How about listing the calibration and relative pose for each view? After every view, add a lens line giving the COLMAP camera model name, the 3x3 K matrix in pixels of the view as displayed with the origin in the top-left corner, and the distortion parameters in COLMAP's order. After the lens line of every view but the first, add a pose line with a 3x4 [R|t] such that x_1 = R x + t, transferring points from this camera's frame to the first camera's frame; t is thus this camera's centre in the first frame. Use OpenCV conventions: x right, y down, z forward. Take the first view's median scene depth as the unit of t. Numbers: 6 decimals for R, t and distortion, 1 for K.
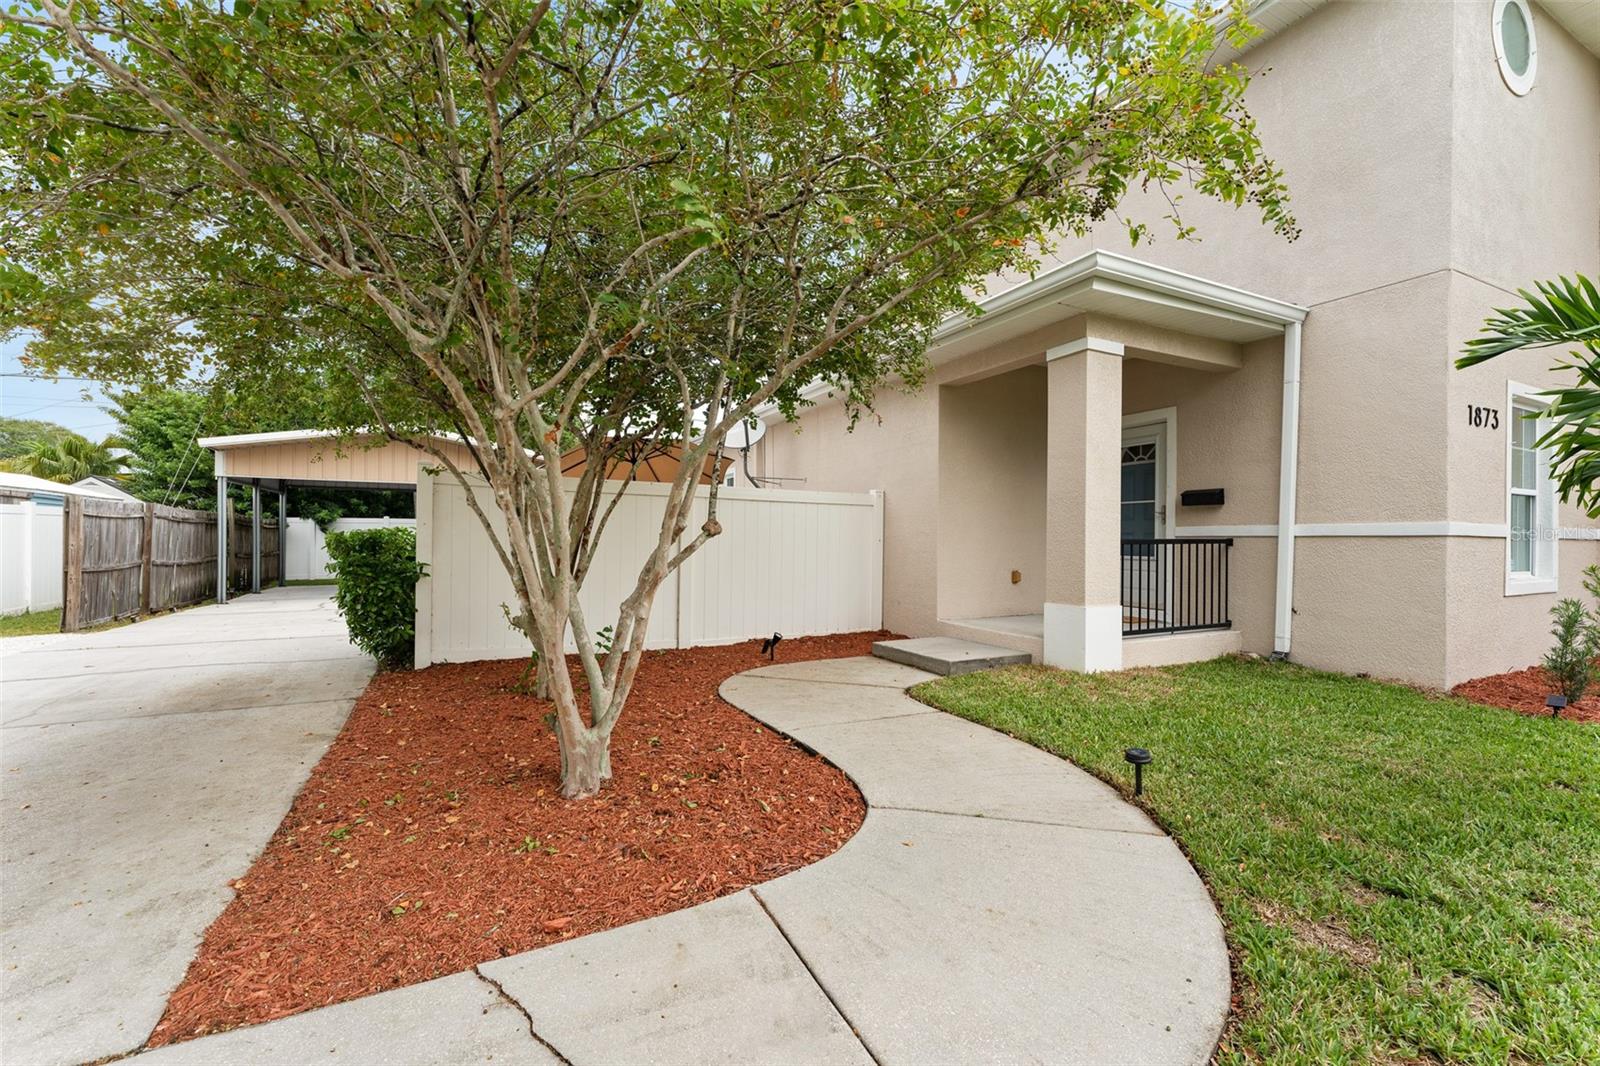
lens RADIAL K [[676.5, 0, 800.0], [0, 676.5, 533.0], [0, 0, 1]] dist [-0.000984, -0.000064]
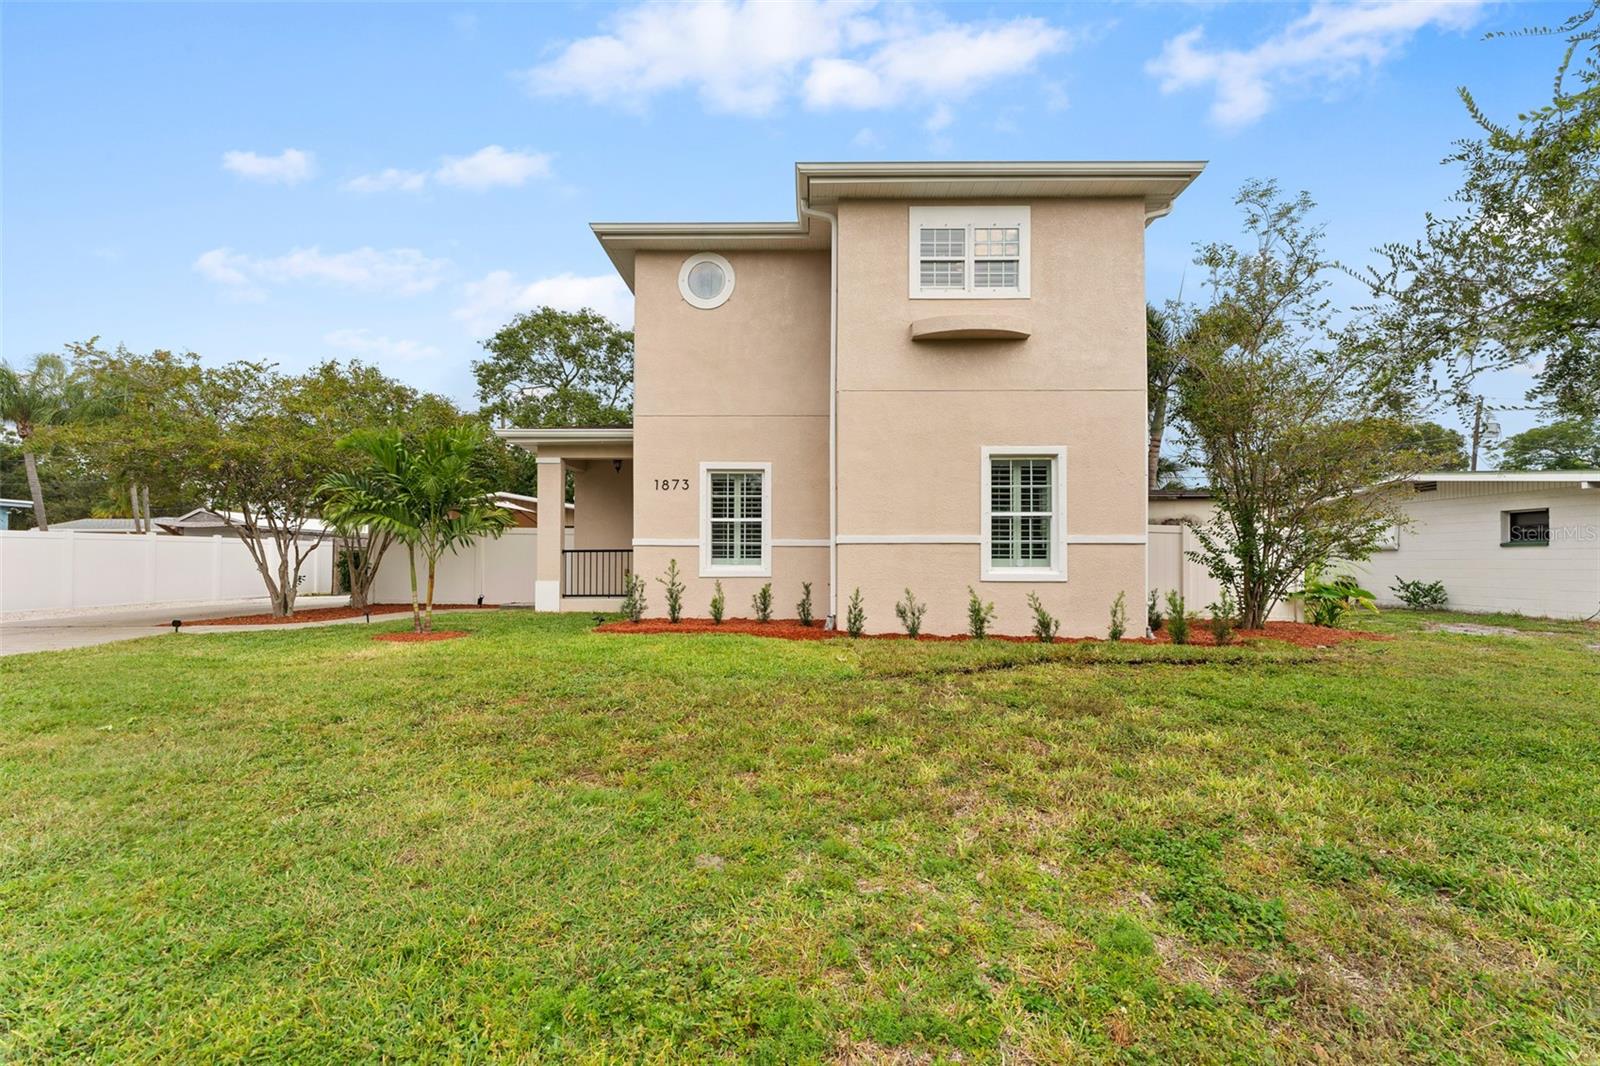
lens RADIAL K [[676.5, 0, 800.0], [0, 676.5, 533.0], [0, 0, 1]] dist [-0.000984, -0.000064]
pose [[0.894498, -0.024567, -0.446396, 2.093578], [0.010719, 0.999381, -0.033519, 0.035695], [0.446943, 0.025198, 0.894207, -0.549945]]
